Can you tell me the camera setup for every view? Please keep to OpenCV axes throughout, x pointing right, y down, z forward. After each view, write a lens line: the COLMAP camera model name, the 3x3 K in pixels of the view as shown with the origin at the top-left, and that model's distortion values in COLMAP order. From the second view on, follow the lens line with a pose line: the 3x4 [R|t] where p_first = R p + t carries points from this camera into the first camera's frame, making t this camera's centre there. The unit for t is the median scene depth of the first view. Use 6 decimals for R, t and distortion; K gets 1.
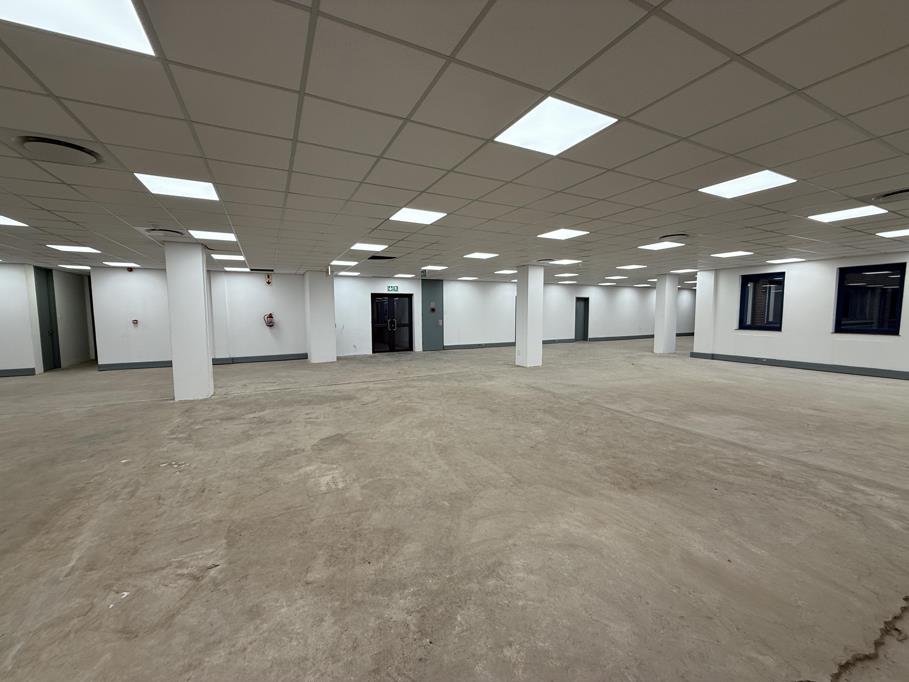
lens RADIAL K [[361.8, 0, 454.5], [0, 361.8, 341.0], [0, 0, 1]] dist [-0.001582, -0.000161]
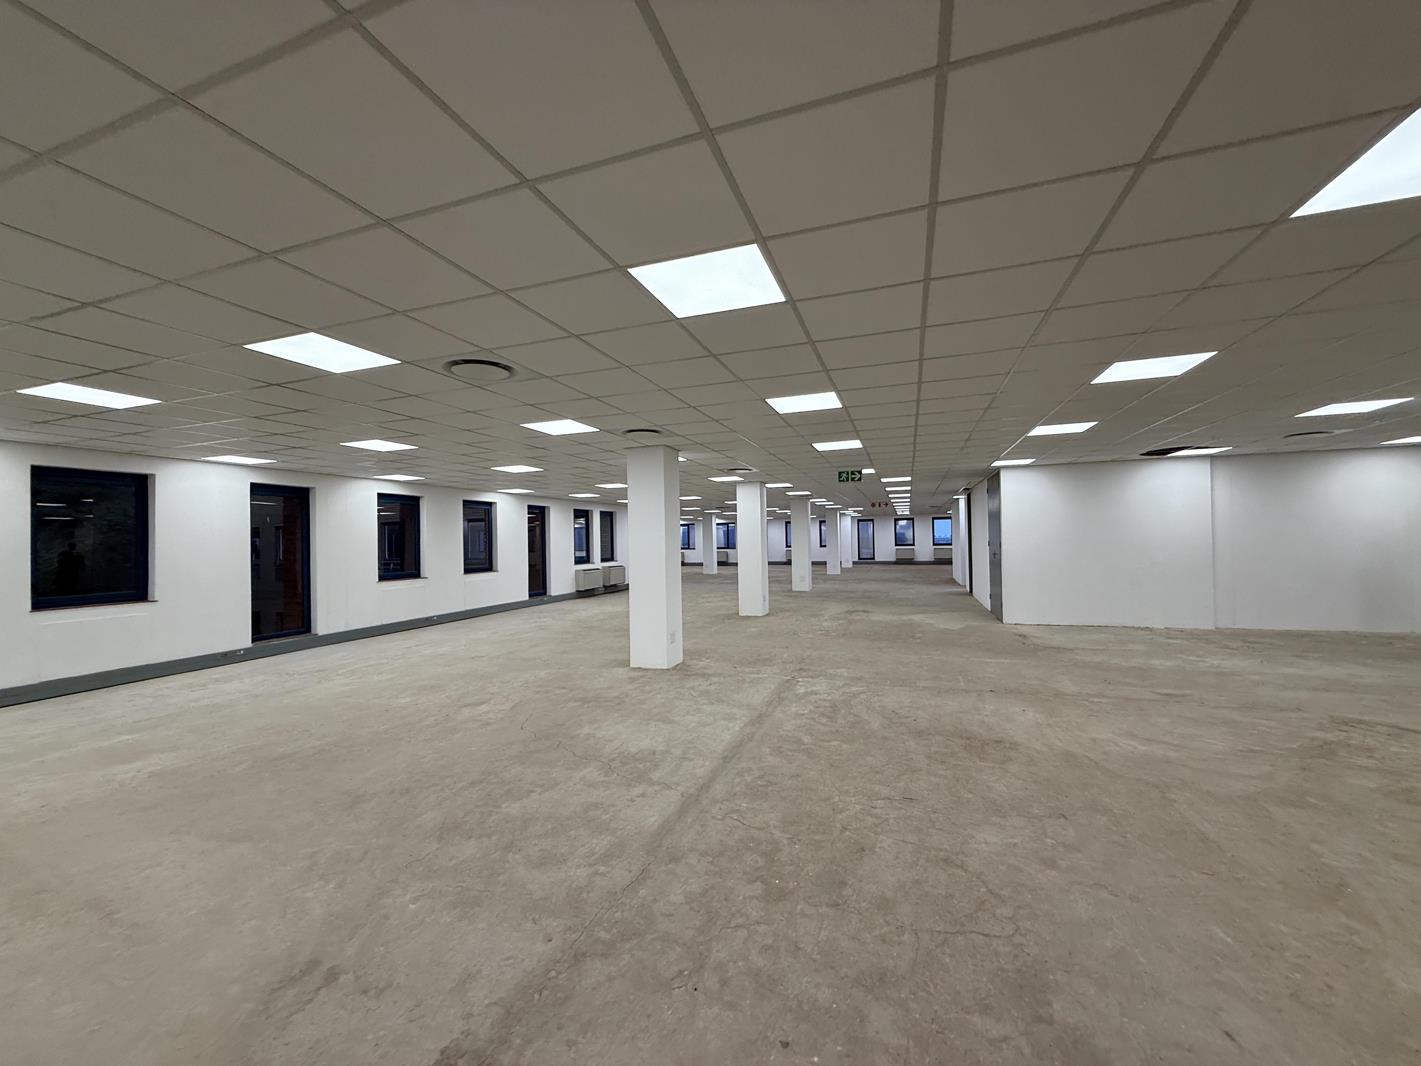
lens RADIAL K [[565.5, 0, 710.5], [0, 565.5, 533.0], [0, 0, 1]] dist [-0.001582, -0.000161]
pose [[-0.683049, 0.030266, 0.729745, -0.030828], [0.085358, 0.995602, 0.038603, -0.170510], [-0.725368, 0.088657, -0.682628, 2.000508]]
